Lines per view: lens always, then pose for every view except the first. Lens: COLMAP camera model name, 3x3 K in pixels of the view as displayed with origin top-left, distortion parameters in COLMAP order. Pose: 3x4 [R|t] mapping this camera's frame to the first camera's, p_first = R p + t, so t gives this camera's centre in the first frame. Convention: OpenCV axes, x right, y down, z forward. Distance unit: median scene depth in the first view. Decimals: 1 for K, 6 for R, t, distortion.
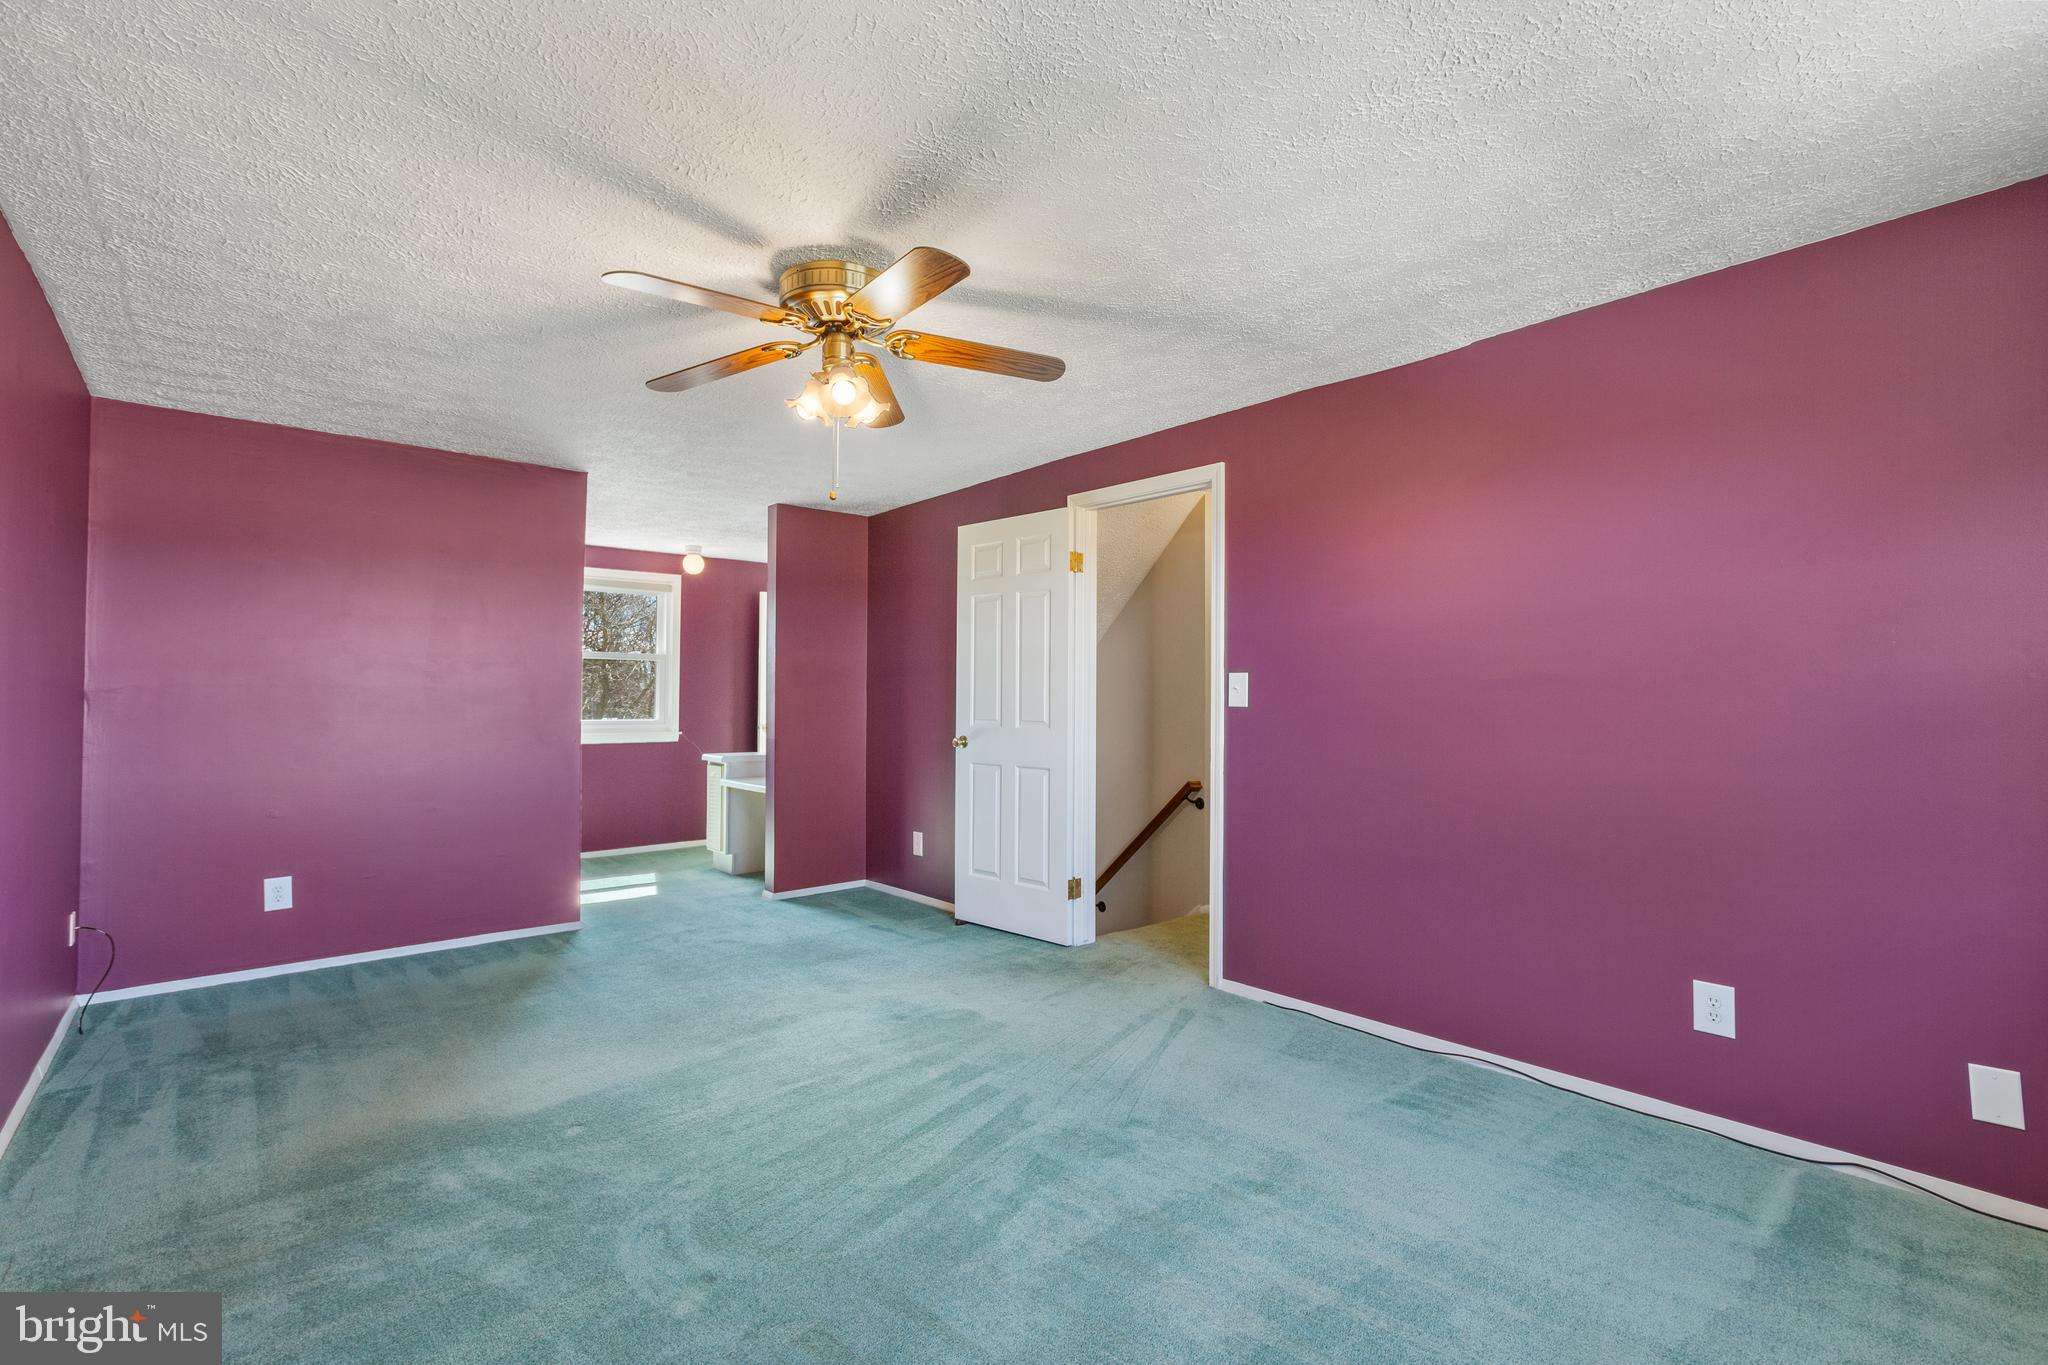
lens RADIAL K [[934.4, 0, 1028.2], [0, 934.4, 687.3], [0, 0, 1]] dist [-0.000409, 0.000824]
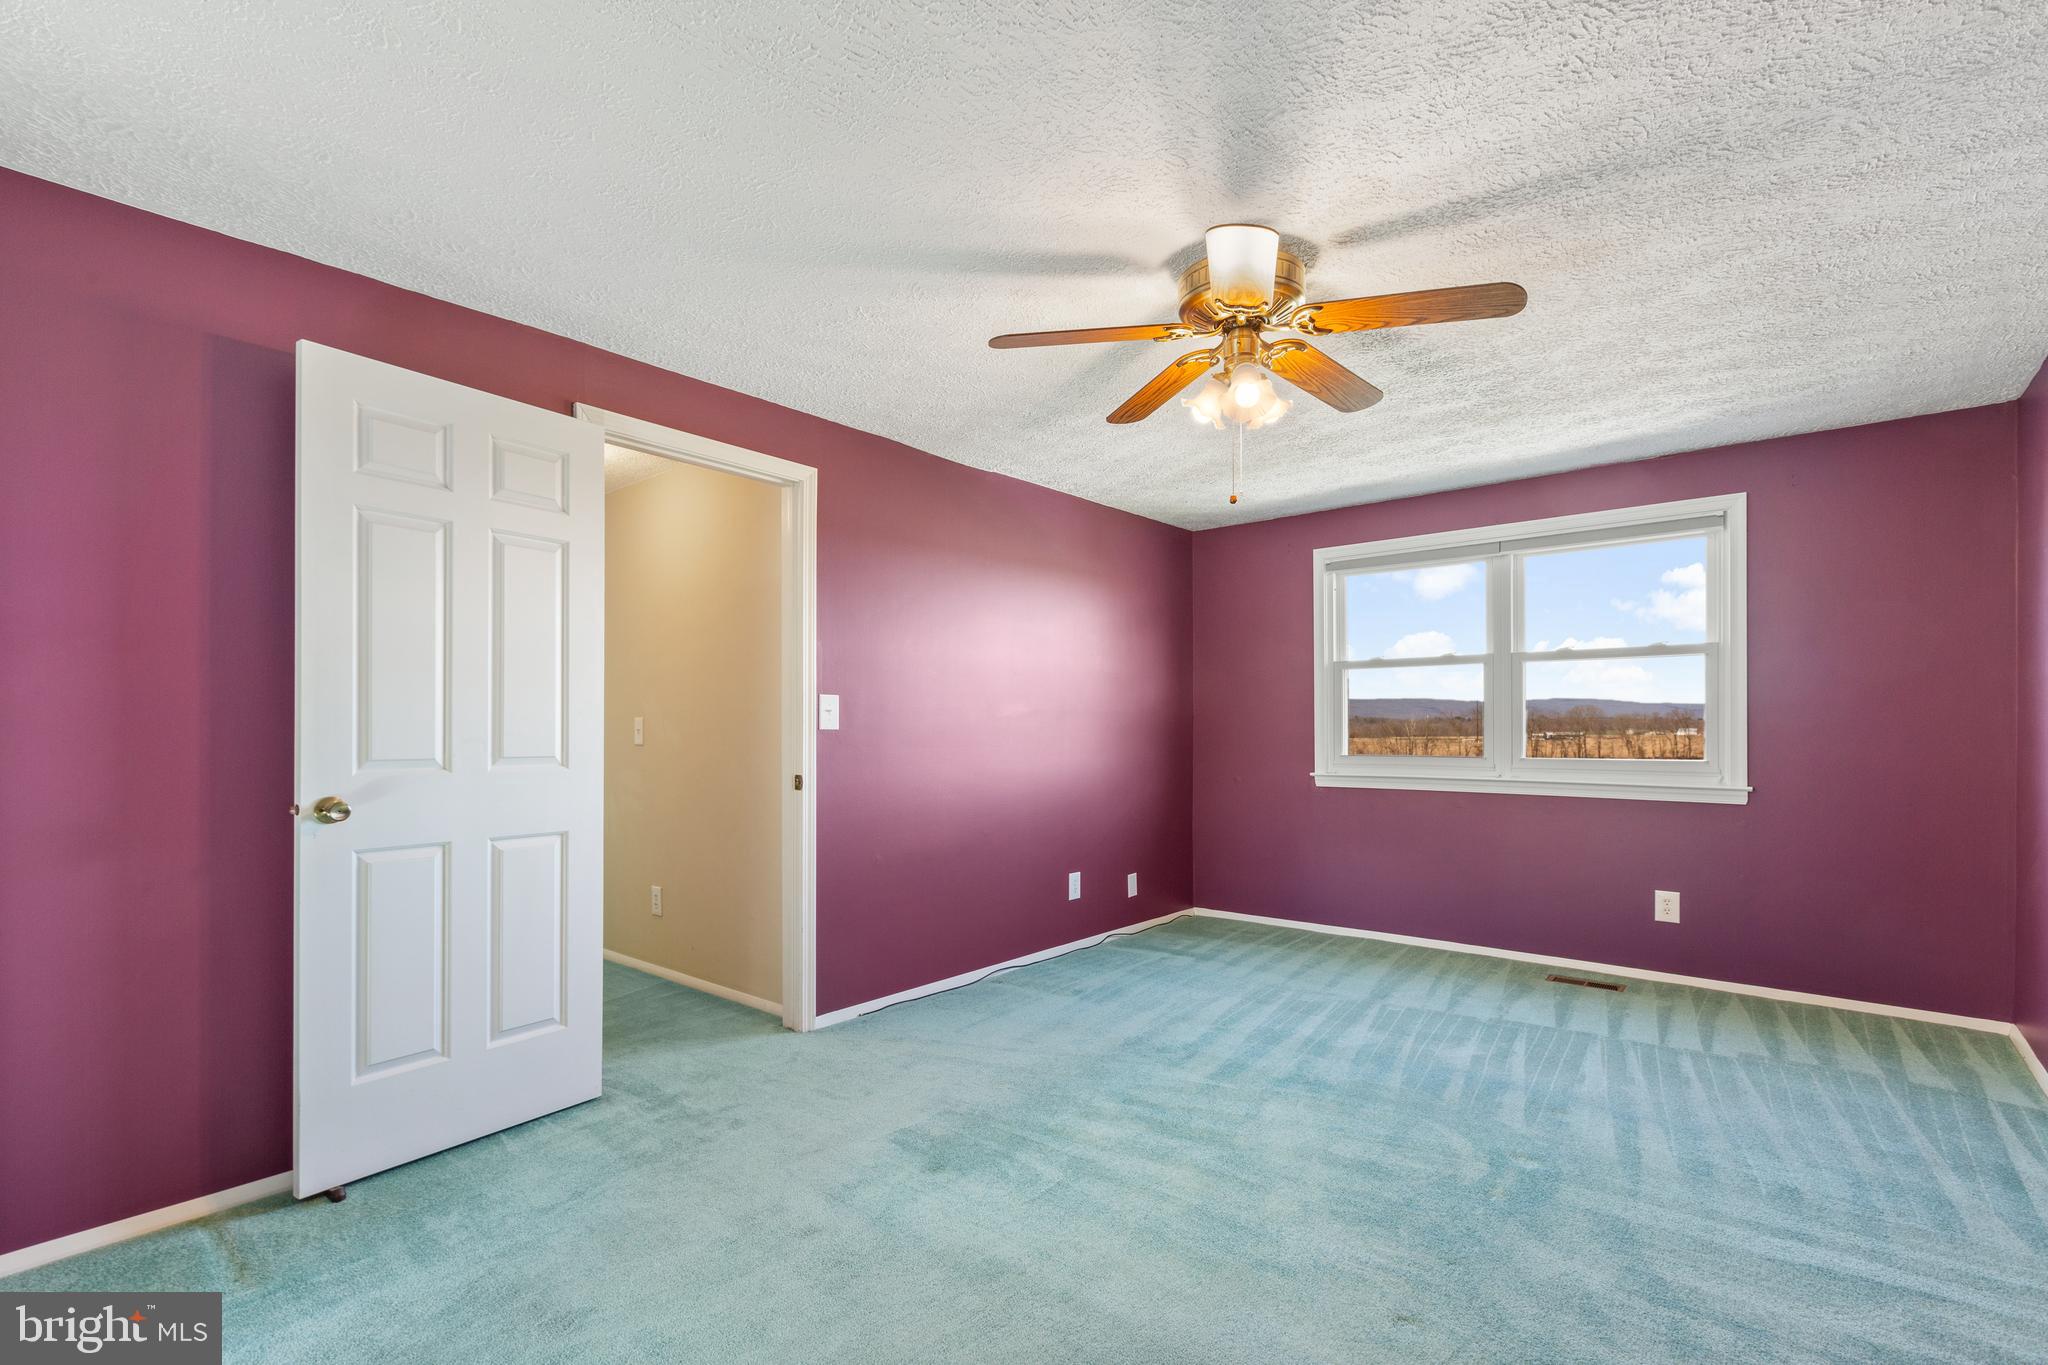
lens RADIAL K [[966.7, 0, 1029.6], [0, 966.7, 729.9], [0, 0, 1]] dist [0.000199, 0.000149]
pose [[-0.177872, -0.000785, 0.984053, -0.793275], [-0.011299, 0.999935, -0.001245, 0.020127], [-0.983989, -0.011340, -0.177870, 0.969276]]
